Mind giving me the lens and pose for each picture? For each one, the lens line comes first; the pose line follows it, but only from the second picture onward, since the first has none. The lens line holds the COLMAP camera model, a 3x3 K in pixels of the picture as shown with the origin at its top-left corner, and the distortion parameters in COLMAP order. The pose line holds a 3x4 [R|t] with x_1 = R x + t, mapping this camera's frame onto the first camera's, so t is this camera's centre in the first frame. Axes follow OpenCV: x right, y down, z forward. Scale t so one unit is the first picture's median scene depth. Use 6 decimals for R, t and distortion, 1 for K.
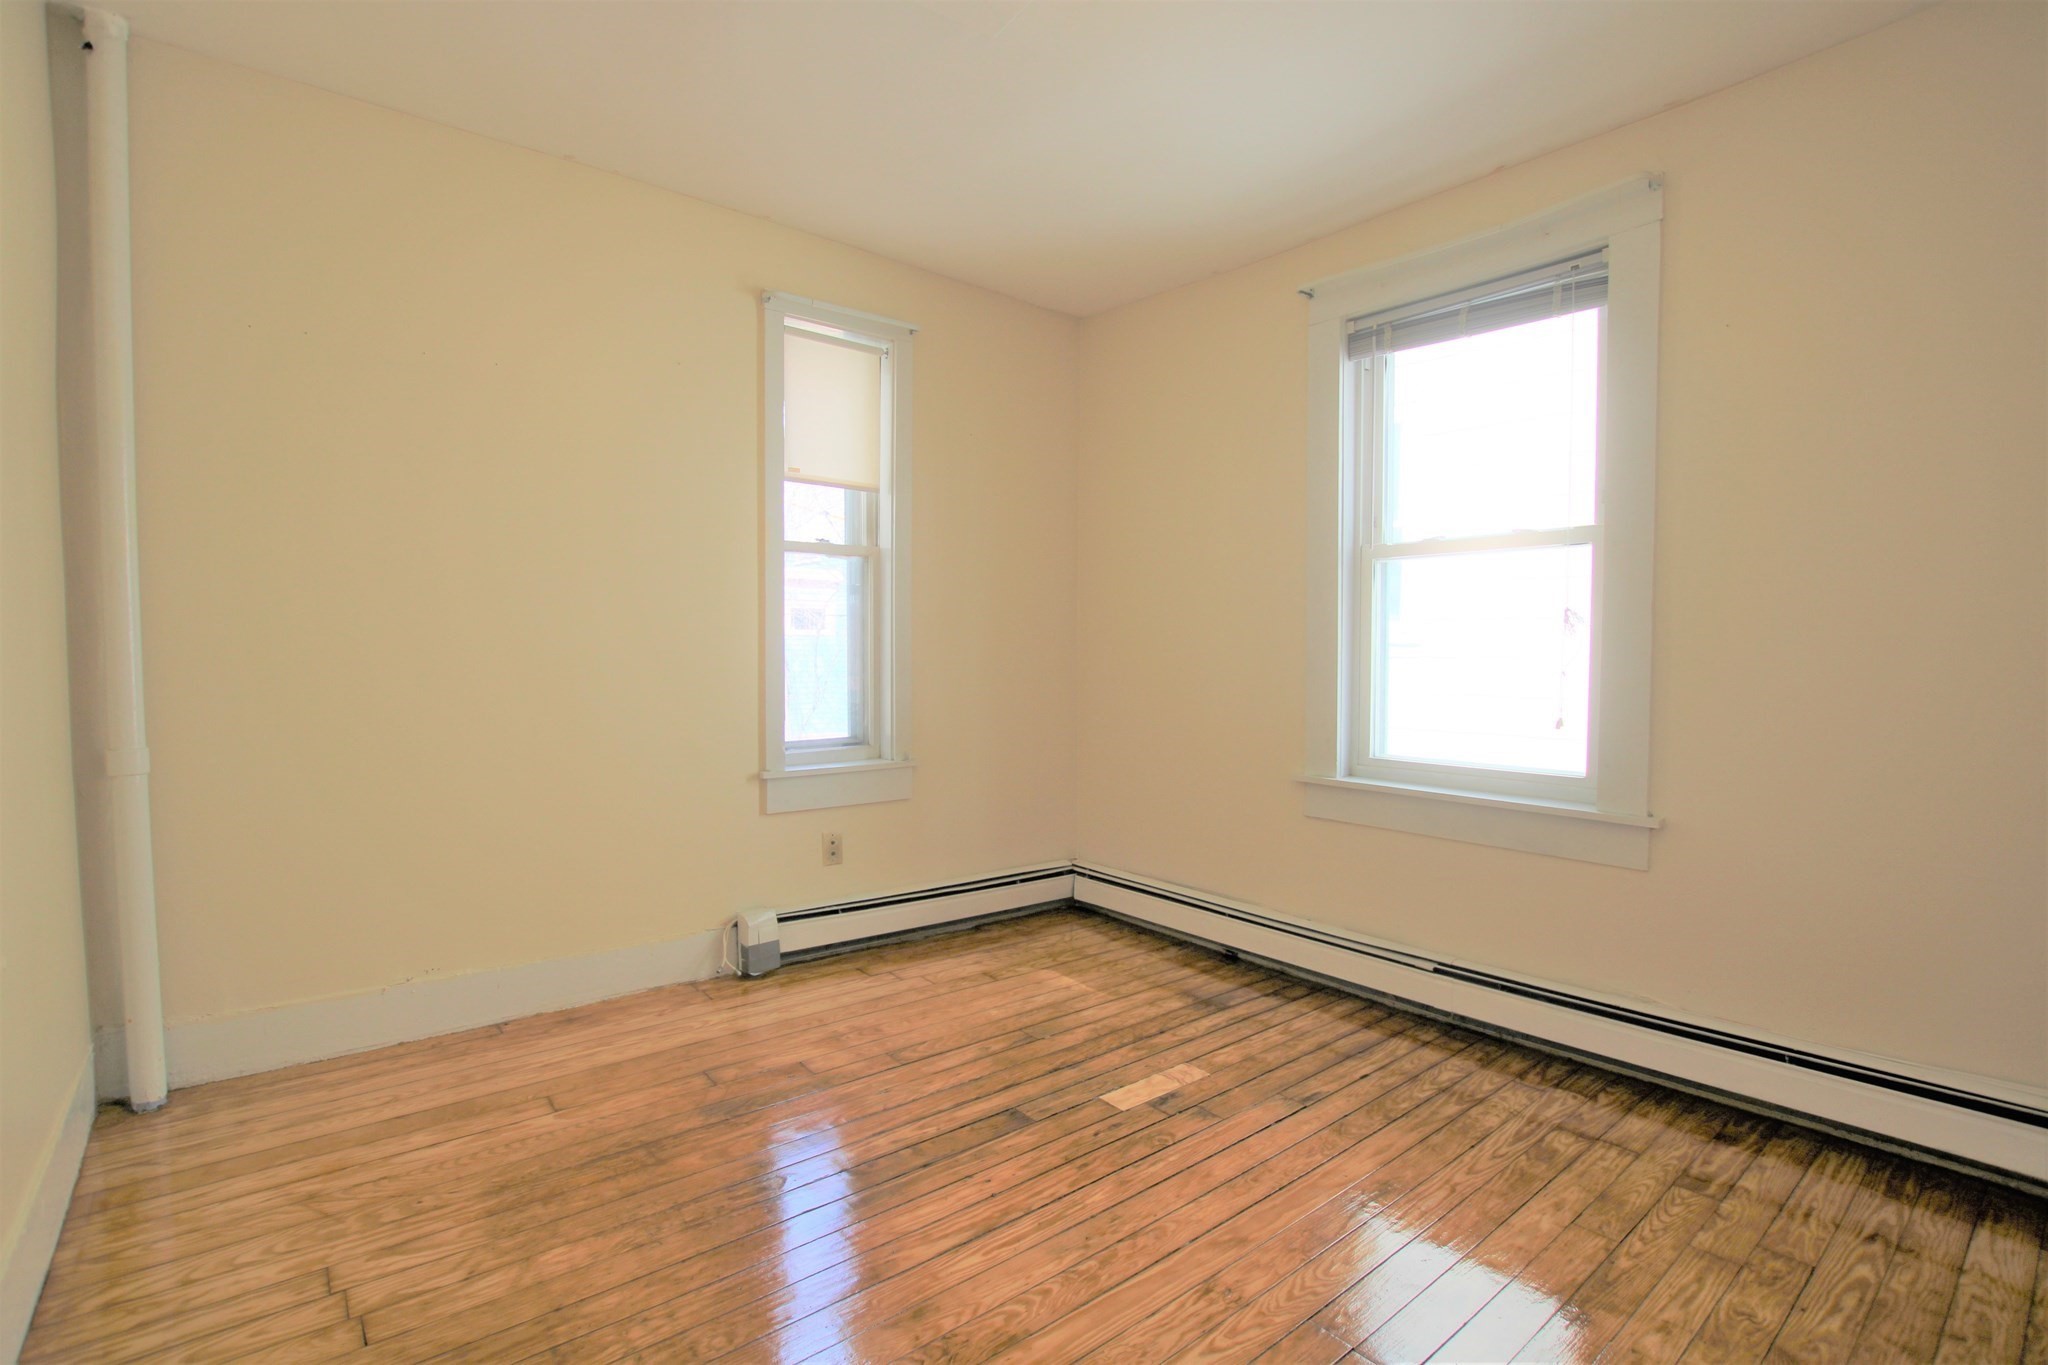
lens RADIAL K [[951.9, 0, 1019.8], [0, 951.9, 683.9], [0, 0, 1]] dist [-0.037571, 0.006680]
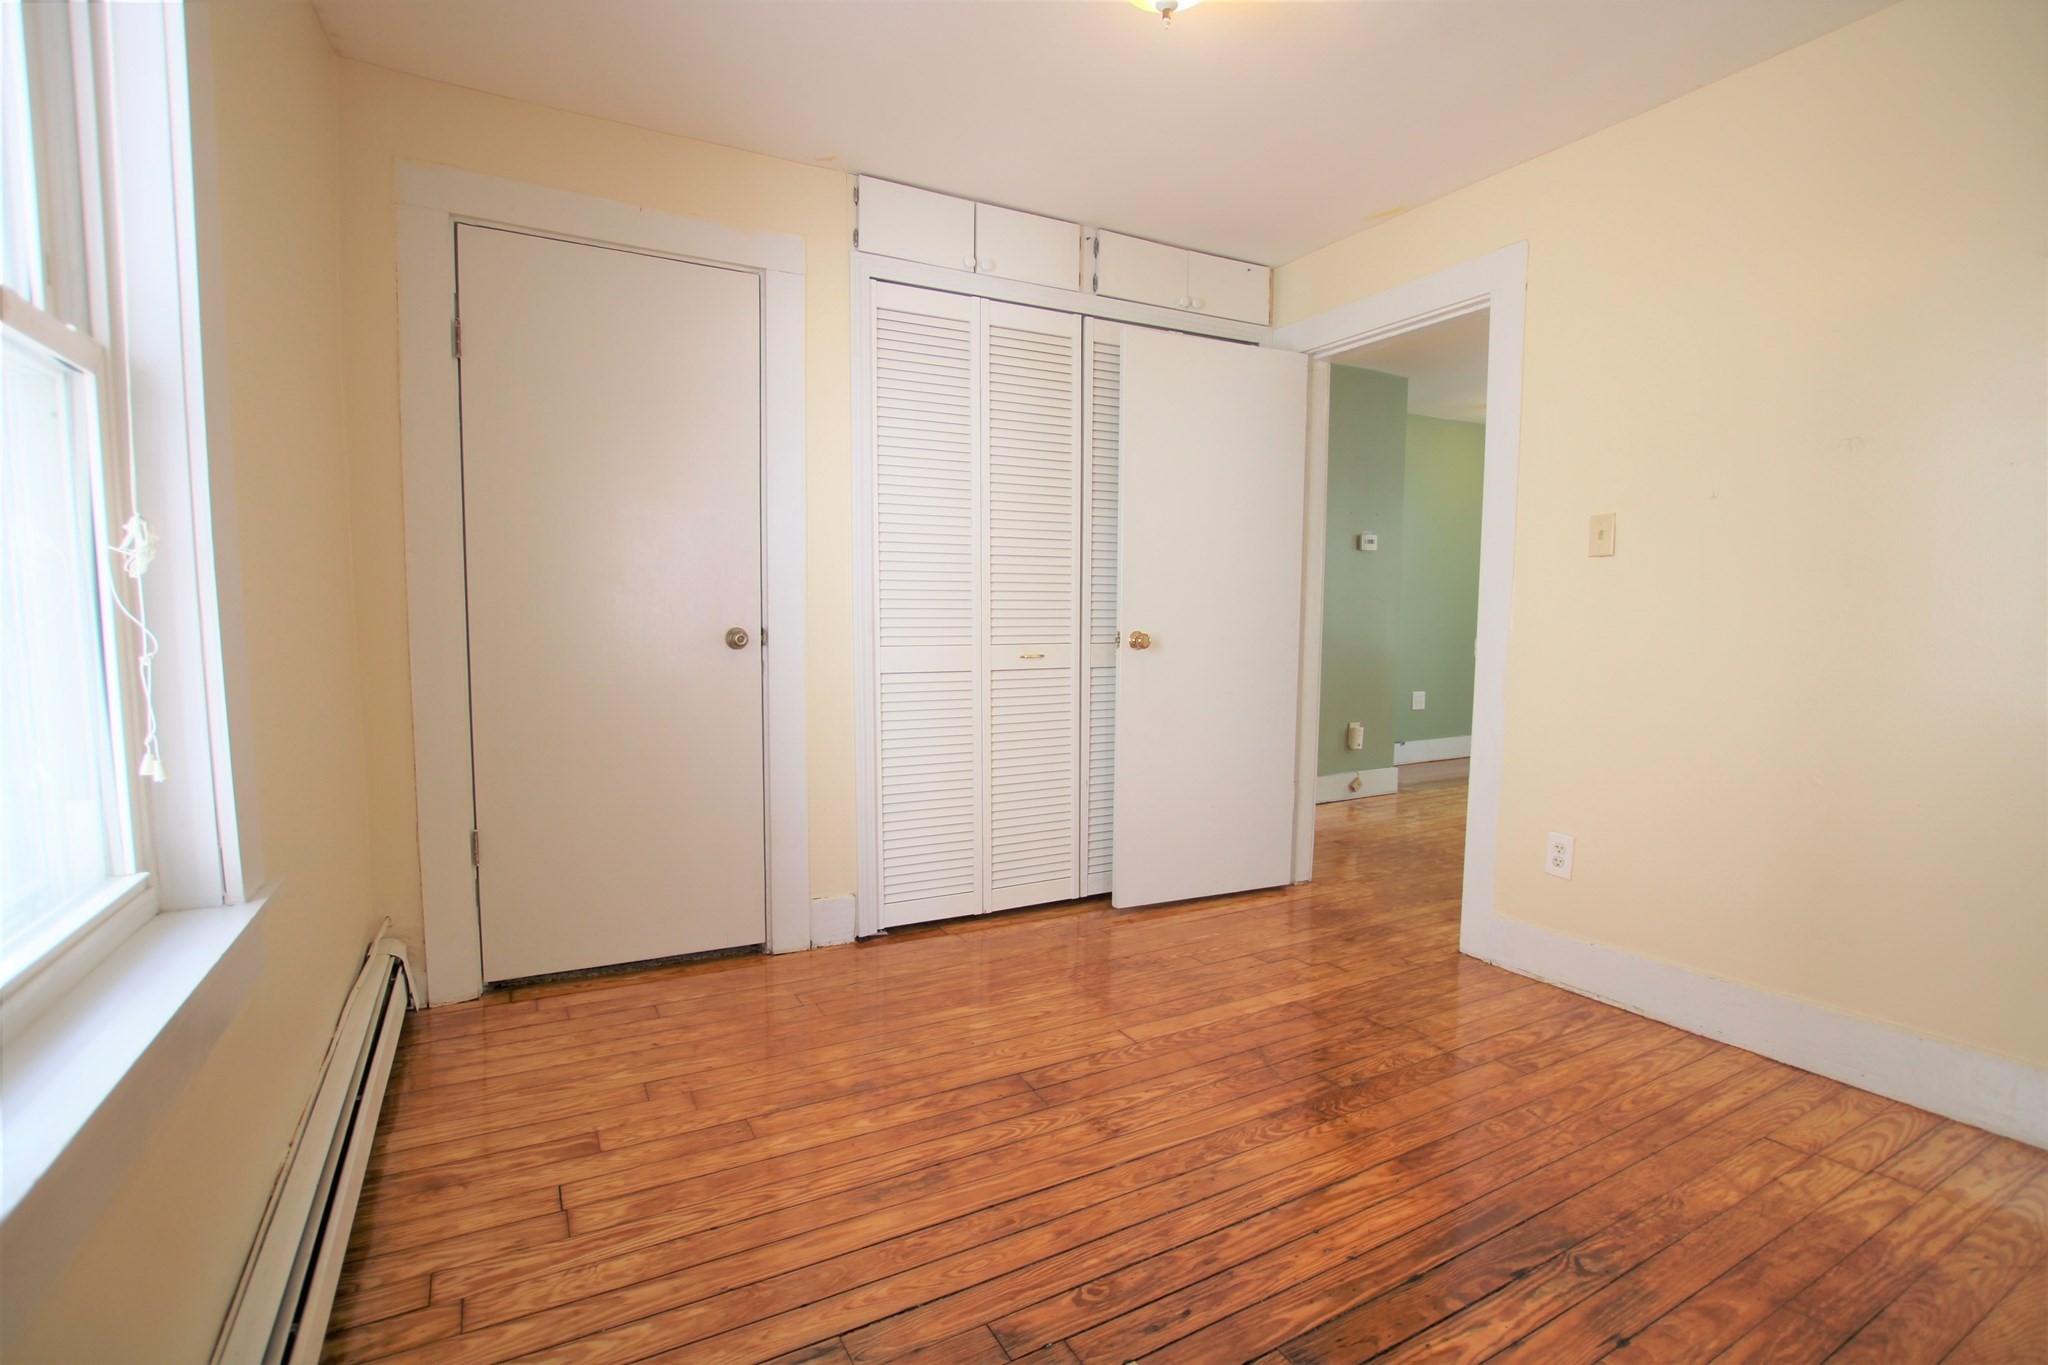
lens RADIAL K [[951.9, 0, 1019.8], [0, 951.9, 683.9], [0, 0, 1]] dist [-0.037571, 0.006680]
pose [[-0.983797, -0.020493, 0.178109, 0.100846], [0.001259, 0.992632, 0.121165, -0.076698], [-0.179280, 0.119426, -0.976522, 1.874343]]
